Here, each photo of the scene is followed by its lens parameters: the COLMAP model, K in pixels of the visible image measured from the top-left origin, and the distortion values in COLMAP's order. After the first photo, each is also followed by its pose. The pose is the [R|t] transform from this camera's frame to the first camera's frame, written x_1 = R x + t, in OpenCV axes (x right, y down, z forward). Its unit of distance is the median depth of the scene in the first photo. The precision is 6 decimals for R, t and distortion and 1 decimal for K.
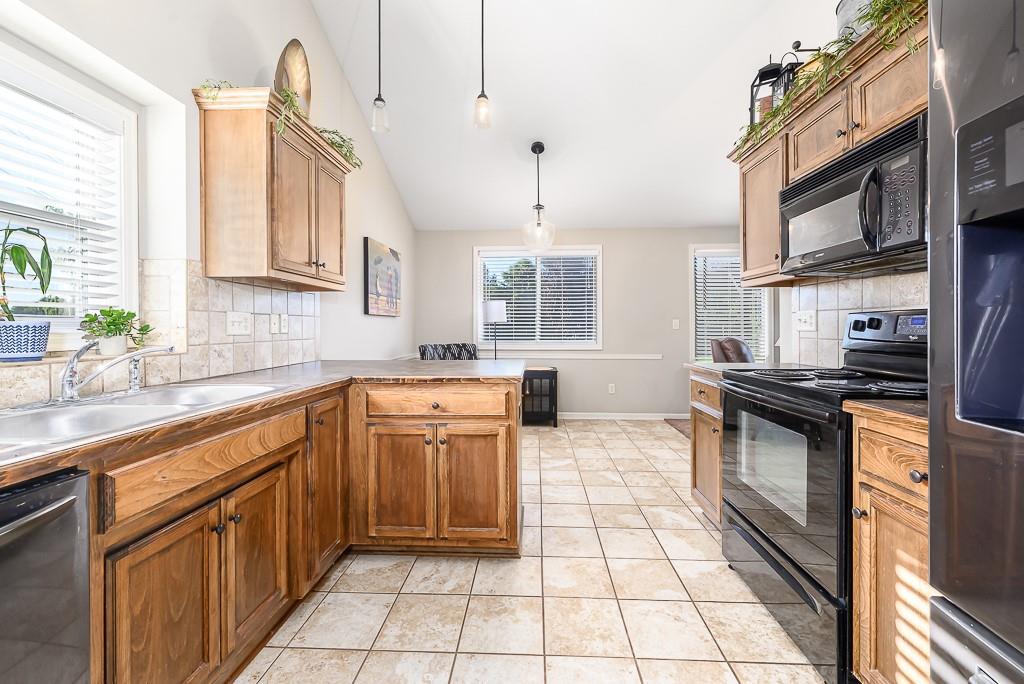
lens RADIAL K [[406.3, 0, 515.9], [0, 406.3, 338.2], [0, 0, 1]] dist [0.000623, 0.000057]
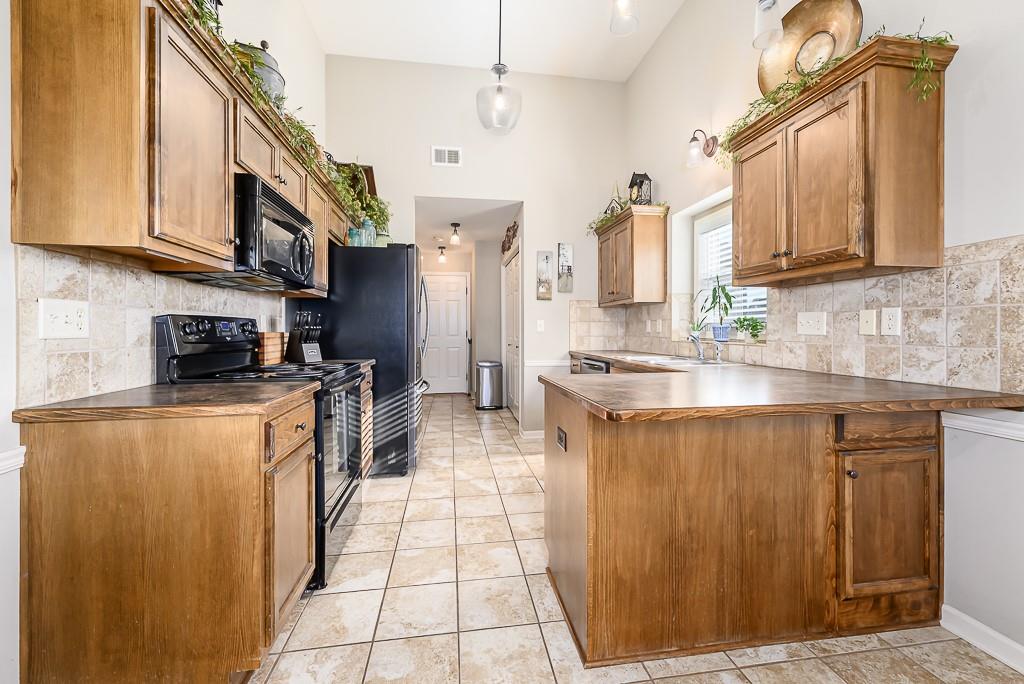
lens RADIAL K [[410.1, 0, 509.7], [0, 410.1, 328.7], [0, 0, 1]] dist [0.001806, 0.000186]
pose [[-0.980265, 0.005038, -0.197624, 0.278605], [0.000506, 0.999736, 0.022979, -0.047525], [0.197688, 0.022426, -0.980008, 1.885516]]
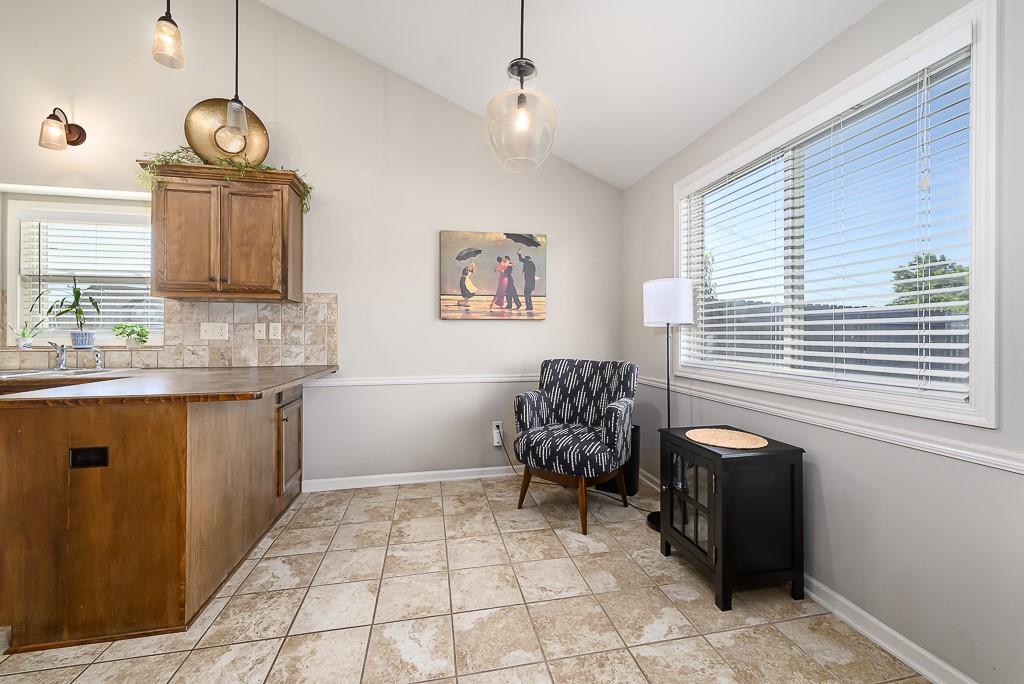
lens RADIAL K [[406.3, 0, 515.9], [0, 406.3, 338.2], [0, 0, 1]] dist [0.000623, 0.000057]
pose [[0.251679, 0.011329, -0.967744, 0.920977], [-0.025997, 0.999650, 0.004941, -0.046598], [0.967462, 0.023915, 0.251885, 1.656432]]
